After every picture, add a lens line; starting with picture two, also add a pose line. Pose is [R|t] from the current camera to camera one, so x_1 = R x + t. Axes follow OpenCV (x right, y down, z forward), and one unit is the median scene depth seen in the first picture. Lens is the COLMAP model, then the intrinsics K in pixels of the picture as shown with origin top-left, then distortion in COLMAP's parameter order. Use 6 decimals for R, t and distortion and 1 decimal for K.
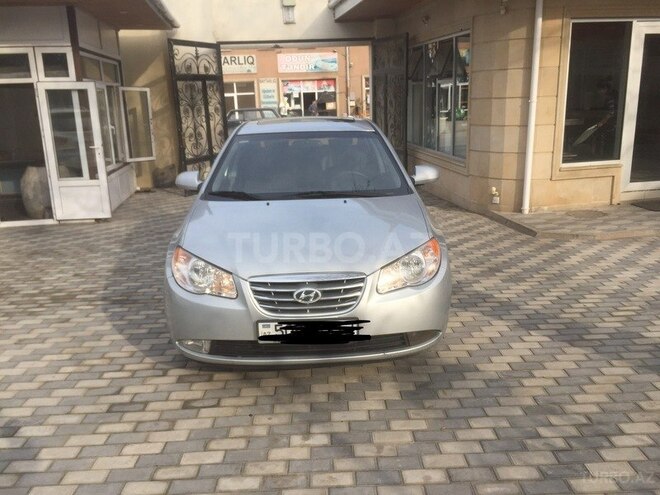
lens RADIAL K [[567.1, 0, 331.0], [0, 567.1, 248.6], [0, 0, 1]] dist [0.074181, -0.085057]
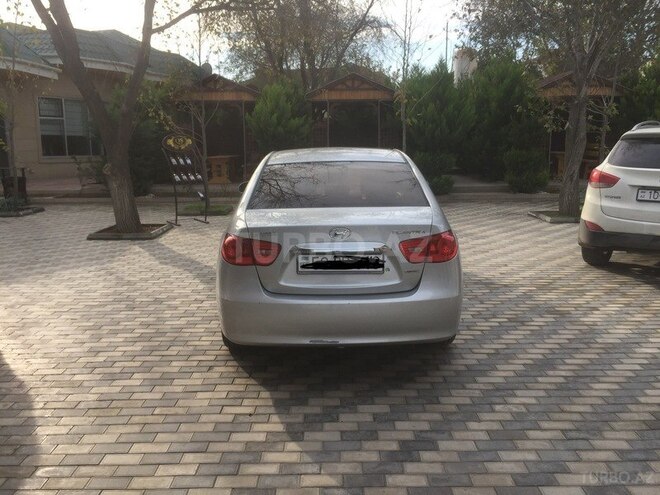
lens RADIAL K [[567.1, 0, 335.6], [0, 567.1, 248.3], [0, 0, 1]] dist [0.074181, -0.085057]
pose [[-0.999192, 0.036407, 0.017045, -0.038385], [0.040198, 0.900716, 0.432544, -0.340184], [0.000395, 0.432880, -0.901452, 1.342871]]
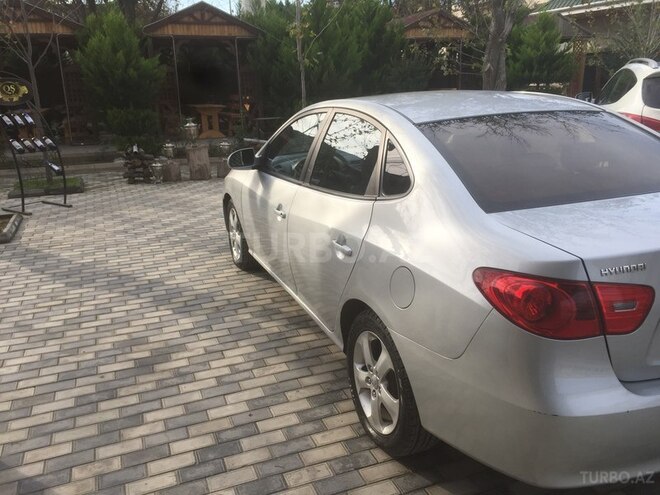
lens RADIAL K [[567.1, 0, 330.4], [0, 567.1, 252.6], [0, 0, 1]] dist [0.074181, -0.085057]
pose [[-0.935742, 0.147131, -0.320529, 0.192583], [-0.041377, 0.856751, 0.514067, -0.273618], [0.350249, 0.494297, -0.795610, 1.070331]]
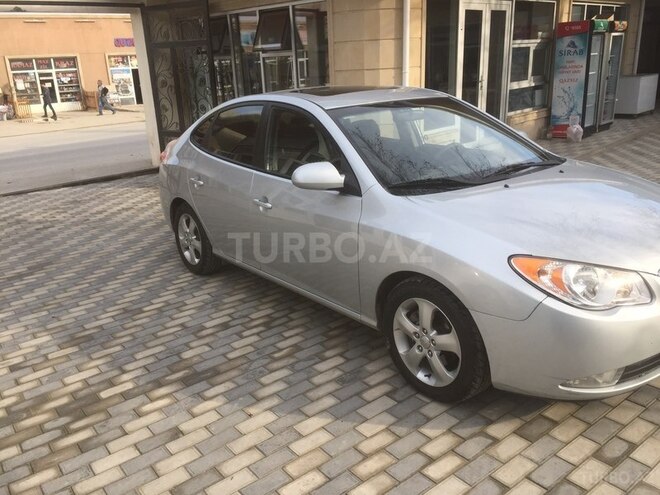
lens RADIAL K [[567.1, 0, 333.2], [0, 567.1, 245.0], [0, 0, 1]] dist [0.074181, -0.085057]
pose [[0.800204, -0.187031, 0.569819, -0.373522], [0.178060, 0.981377, 0.072064, -0.047588], [-0.572685, 0.043796, 0.818605, 0.239854]]
